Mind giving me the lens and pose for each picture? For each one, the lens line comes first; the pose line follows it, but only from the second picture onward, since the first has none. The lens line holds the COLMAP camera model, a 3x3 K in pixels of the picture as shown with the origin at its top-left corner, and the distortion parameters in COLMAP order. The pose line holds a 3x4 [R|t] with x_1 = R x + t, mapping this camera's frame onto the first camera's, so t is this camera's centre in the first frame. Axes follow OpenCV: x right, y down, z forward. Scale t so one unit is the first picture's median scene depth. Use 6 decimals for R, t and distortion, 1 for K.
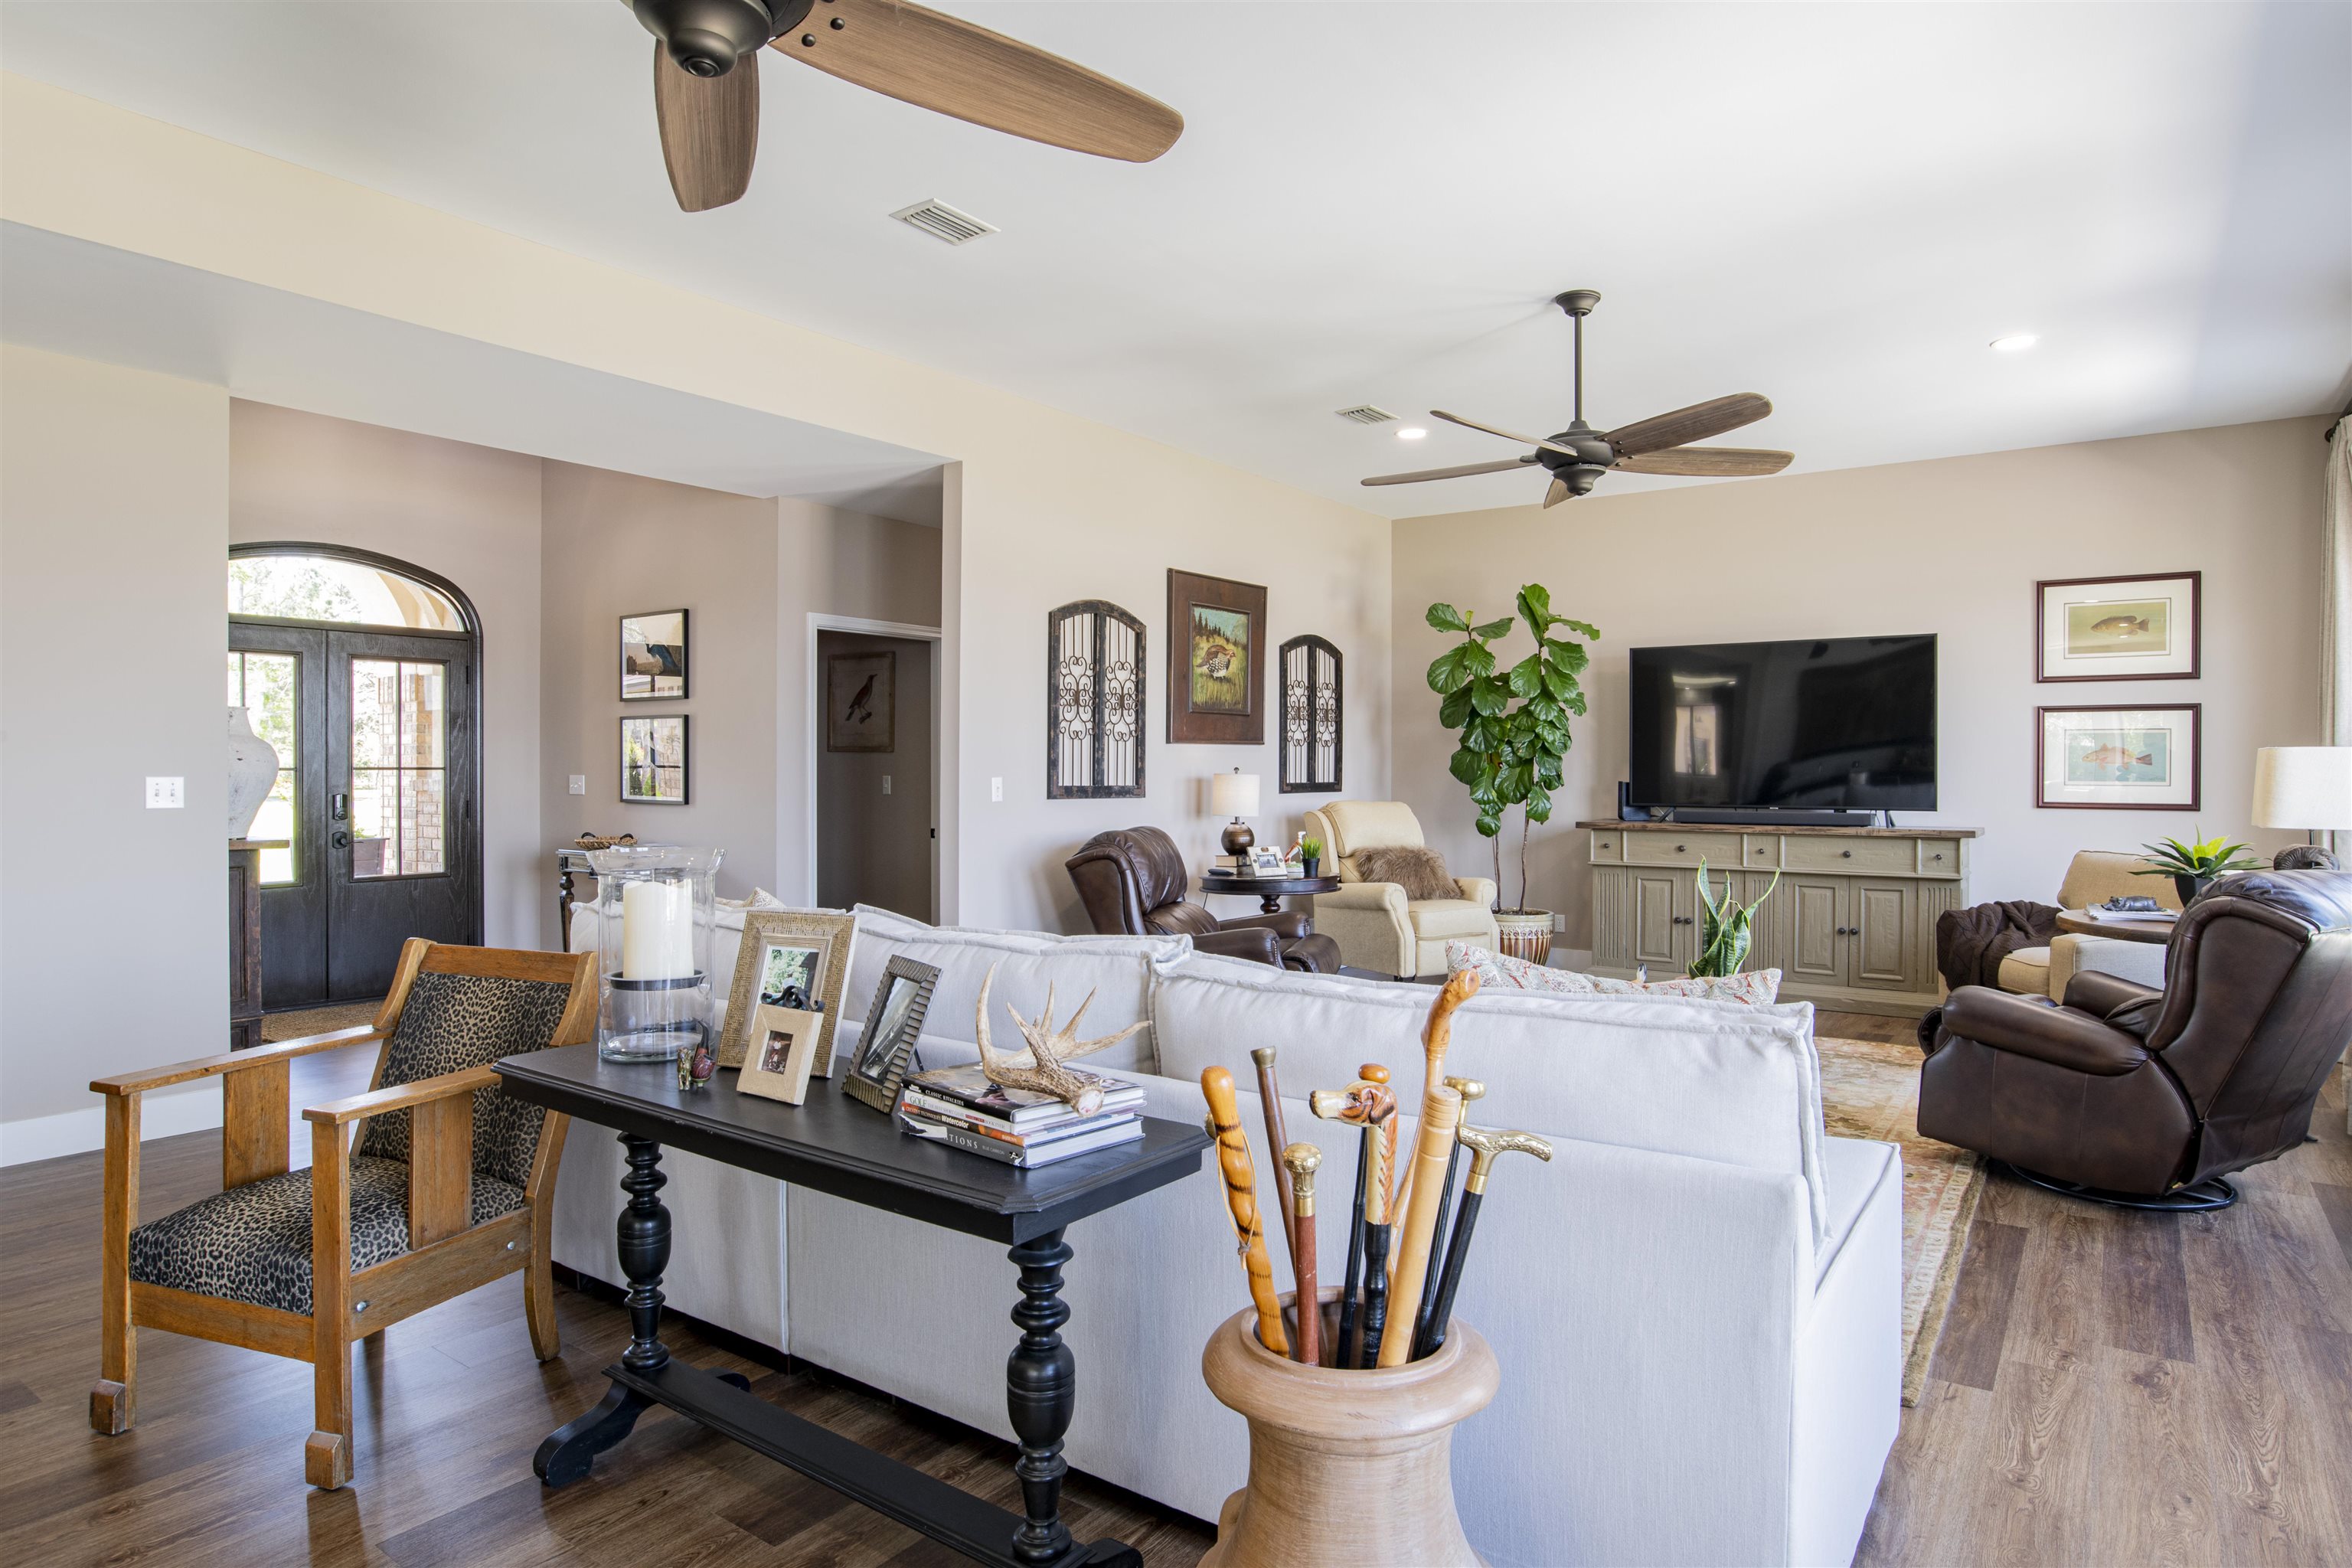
lens RADIAL K [[1323.2, 0, 1184.9], [0, 1323.2, 772.4], [0, 0, 1]] dist [-0.034134, 0.008252]
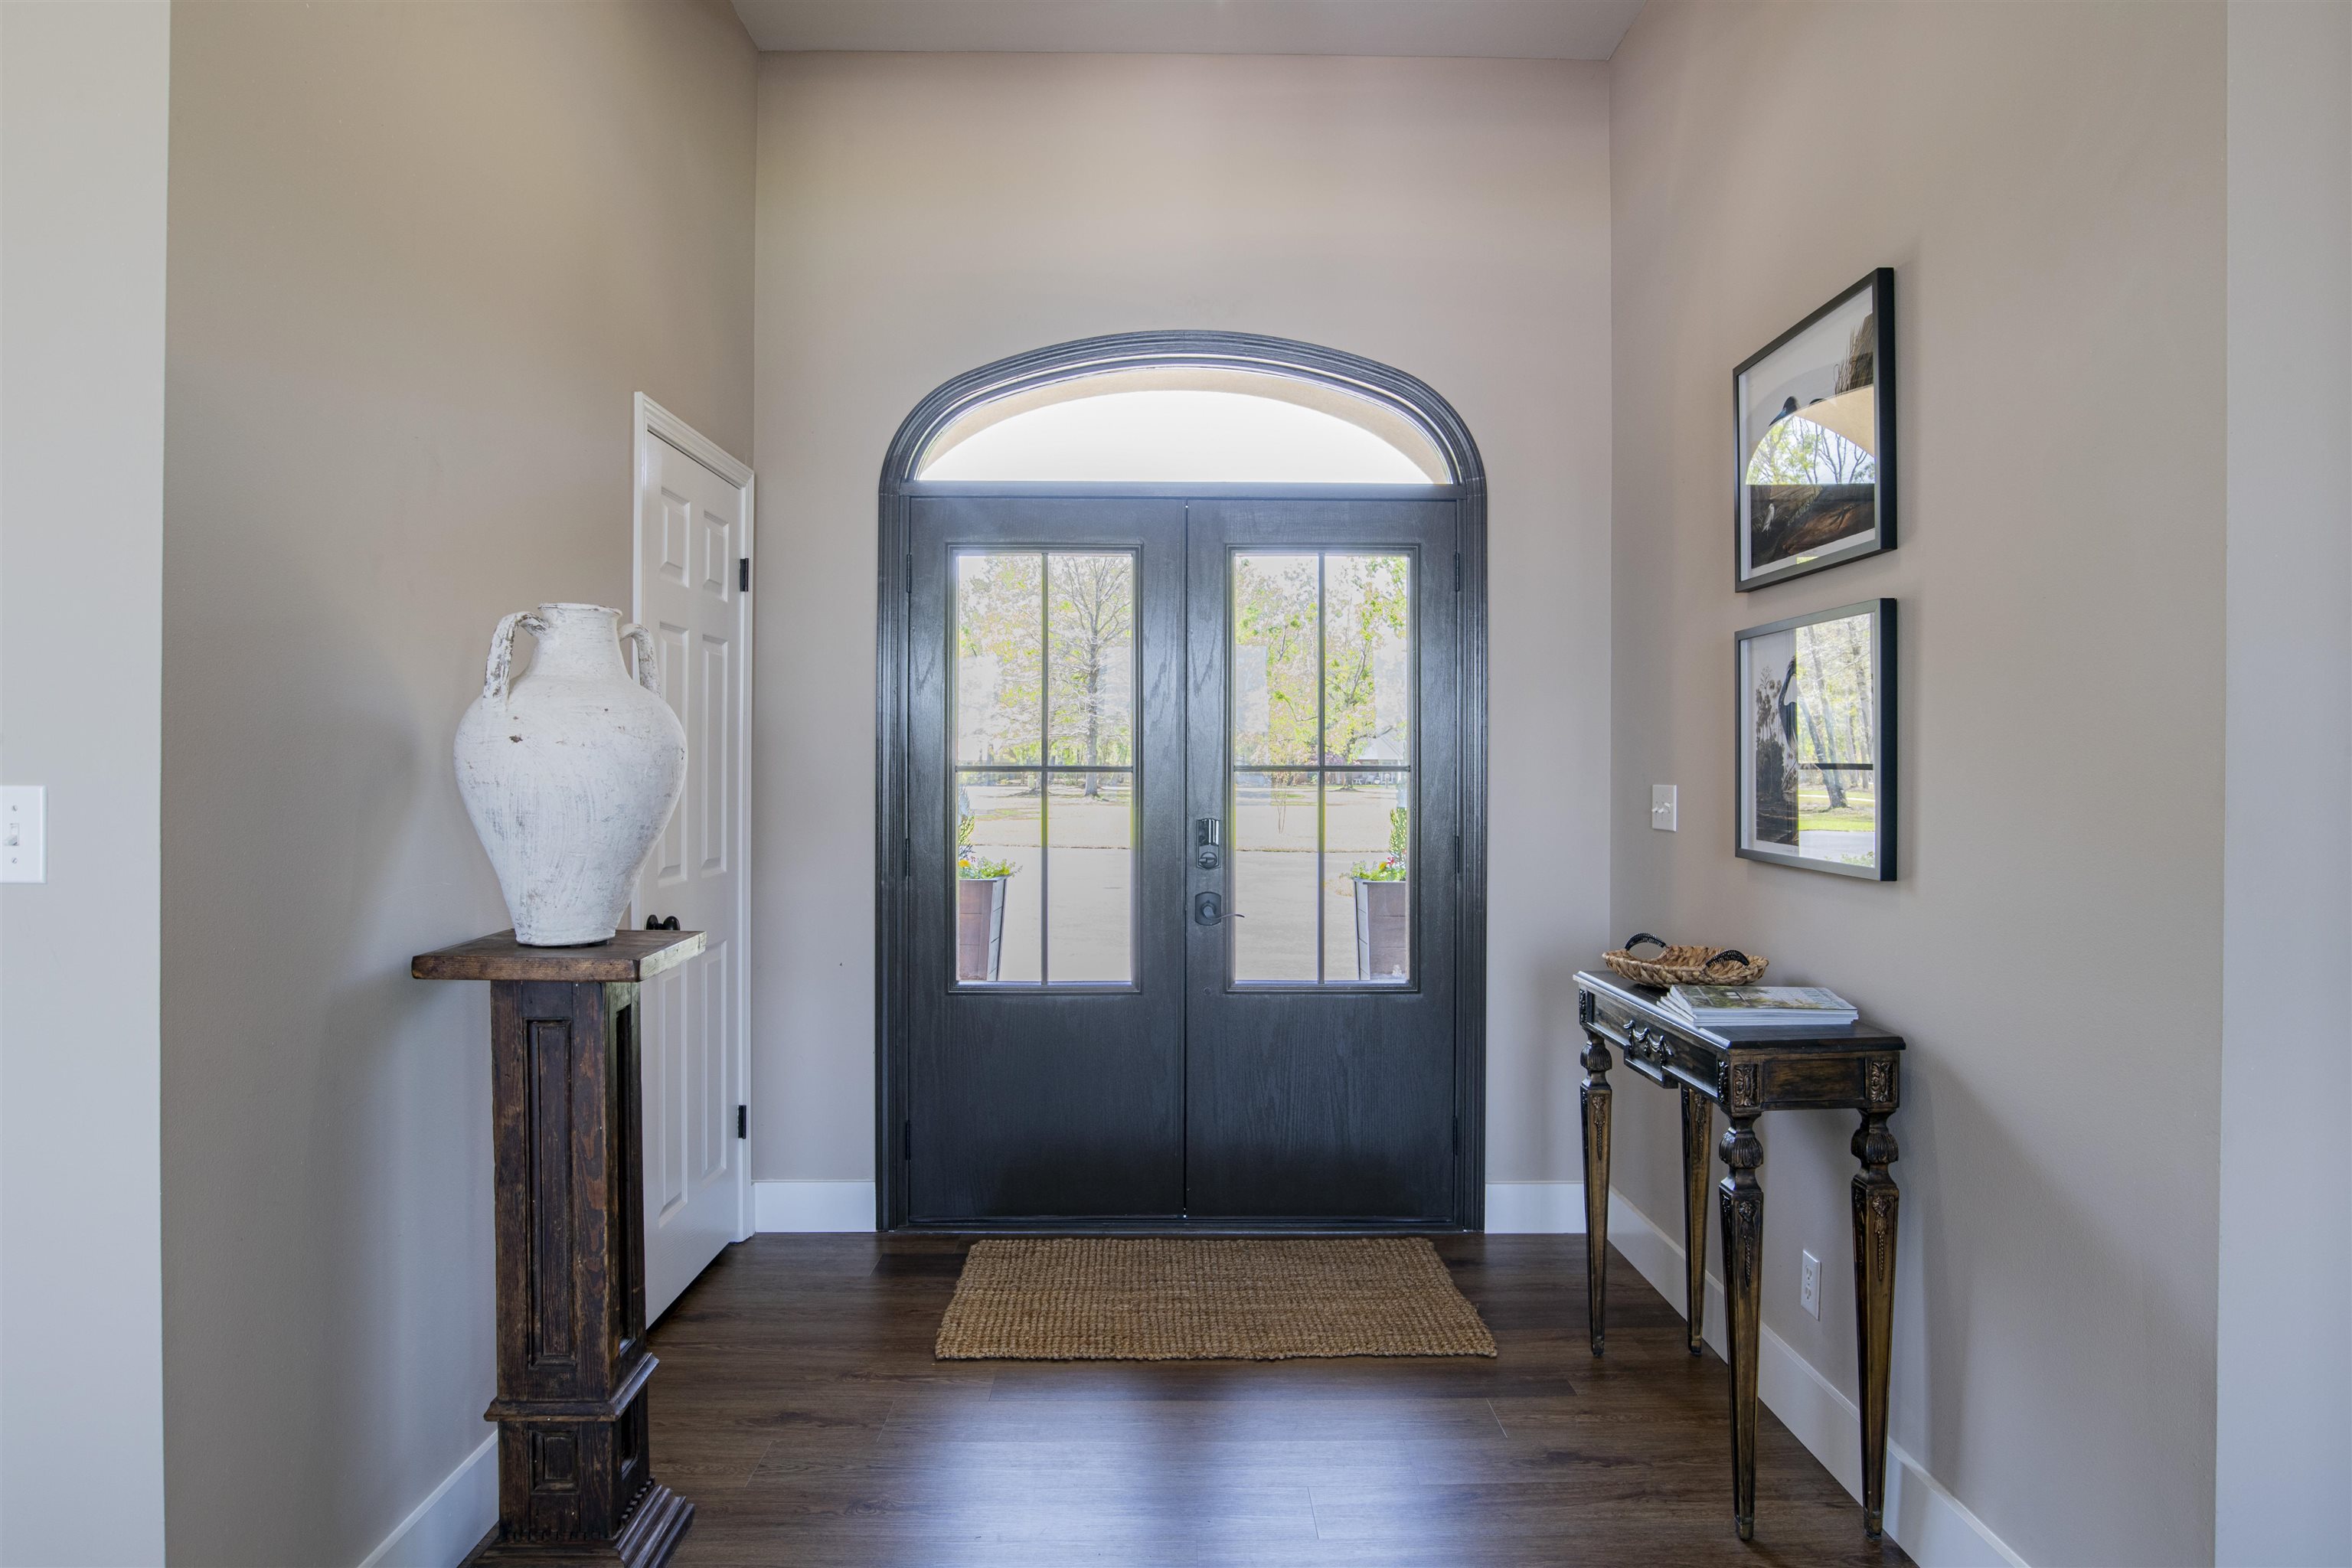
lens RADIAL K [[1451.0, 0, 1176.4], [0, 1451.0, 768.2], [0, 0, 1]] dist [-0.000323, 0.000488]
pose [[0.595558, 0.000162, -0.803312, -0.201195], [-0.005072, 0.999981, -0.003559, -0.000901], [0.803296, 0.006194, 0.595548, 0.659141]]
